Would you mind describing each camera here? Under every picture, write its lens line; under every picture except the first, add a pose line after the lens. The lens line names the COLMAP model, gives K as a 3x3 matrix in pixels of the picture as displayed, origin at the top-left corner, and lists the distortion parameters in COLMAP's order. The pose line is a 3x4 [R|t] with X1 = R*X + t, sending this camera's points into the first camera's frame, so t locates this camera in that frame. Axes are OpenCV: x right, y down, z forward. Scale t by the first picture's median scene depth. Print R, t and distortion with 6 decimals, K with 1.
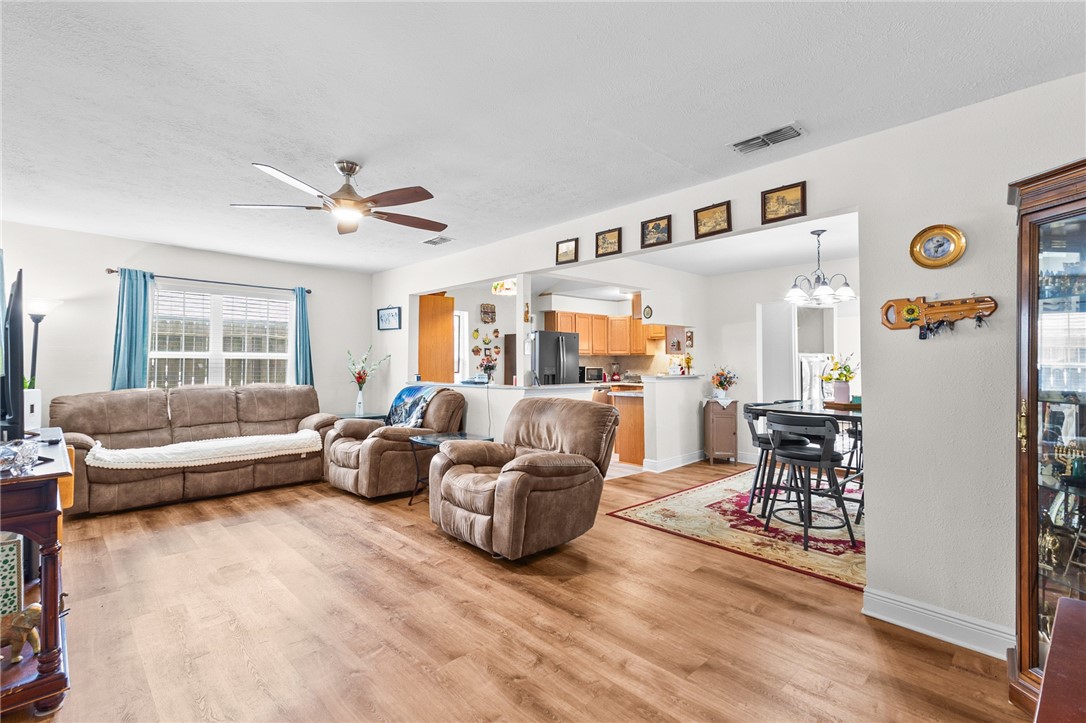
lens RADIAL K [[494.8, 0, 510.4], [0, 494.8, 359.0], [0, 0, 1]] dist [0.079281, -0.000090]
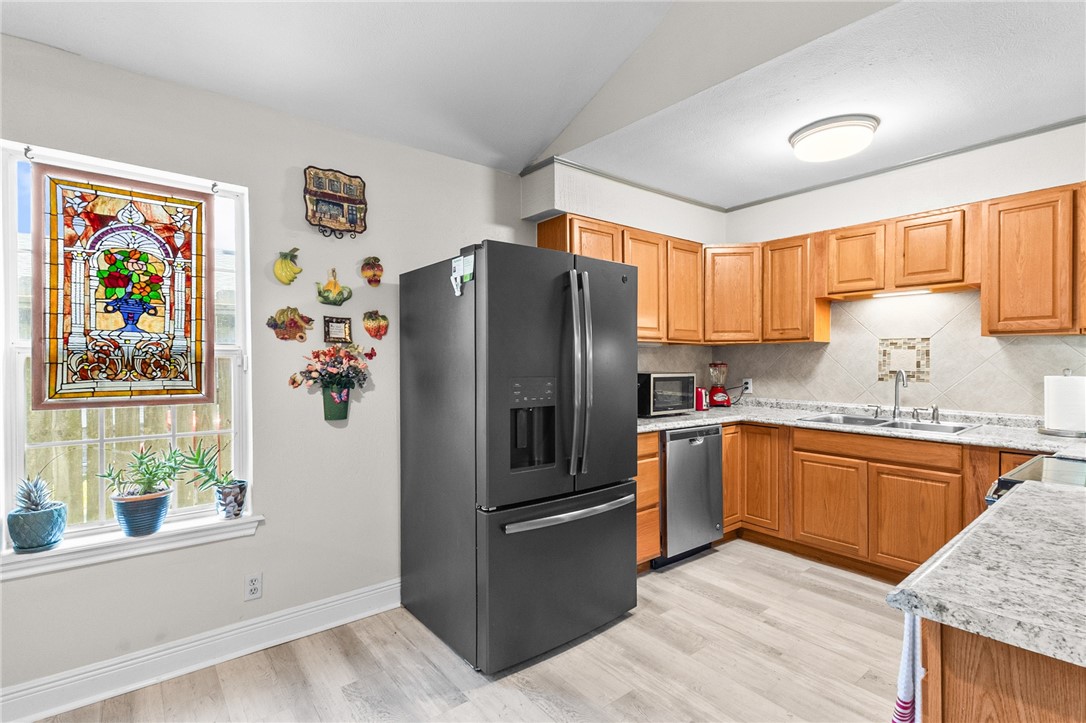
lens RADIAL K [[508.6, 0, 546.3], [0, 508.6, 358.5], [0, 0, 1]] dist [0.014588, -0.000483]
pose [[0.999957, -0.003905, -0.008372, 0.084013], [0.003931, 0.999987, 0.003157, 0.003135], [0.008360, -0.003190, 0.999960, 0.678392]]
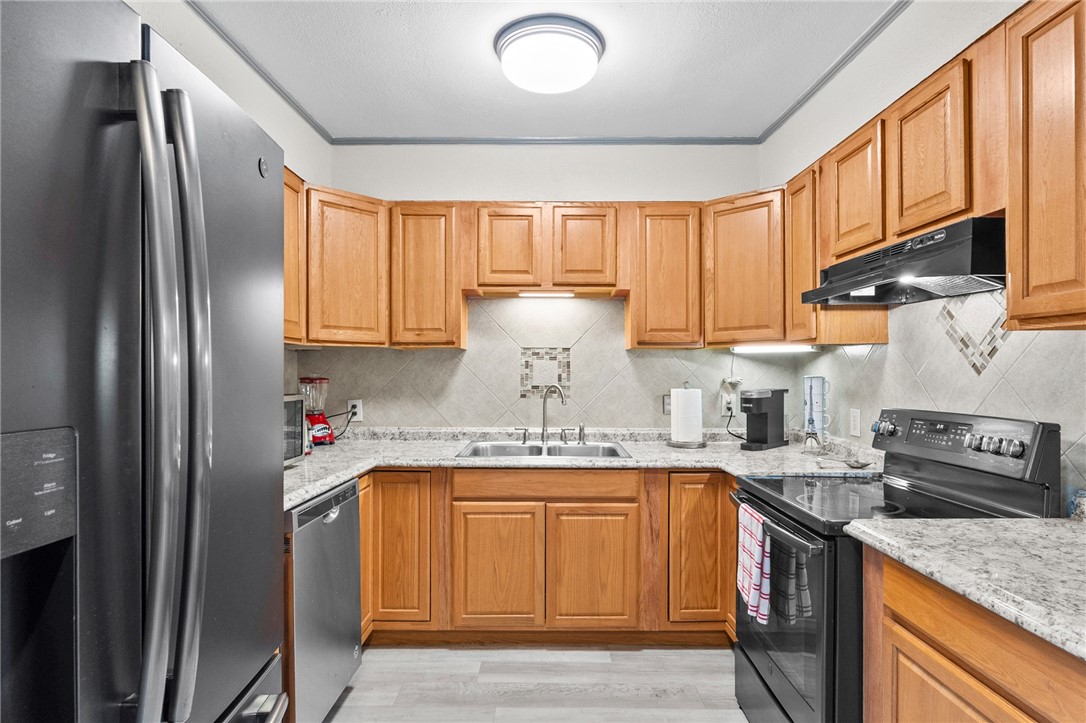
lens RADIAL K [[568.6, 0, 540.9], [0, 568.6, 375.0], [0, 0, 1]] dist [0.000691, 0.000094]
pose [[0.645949, -0.003891, 0.763370, 0.067092], [-0.004364, 0.999952, 0.008790, 0.004806], [-0.763368, -0.009010, 0.645901, 0.840205]]
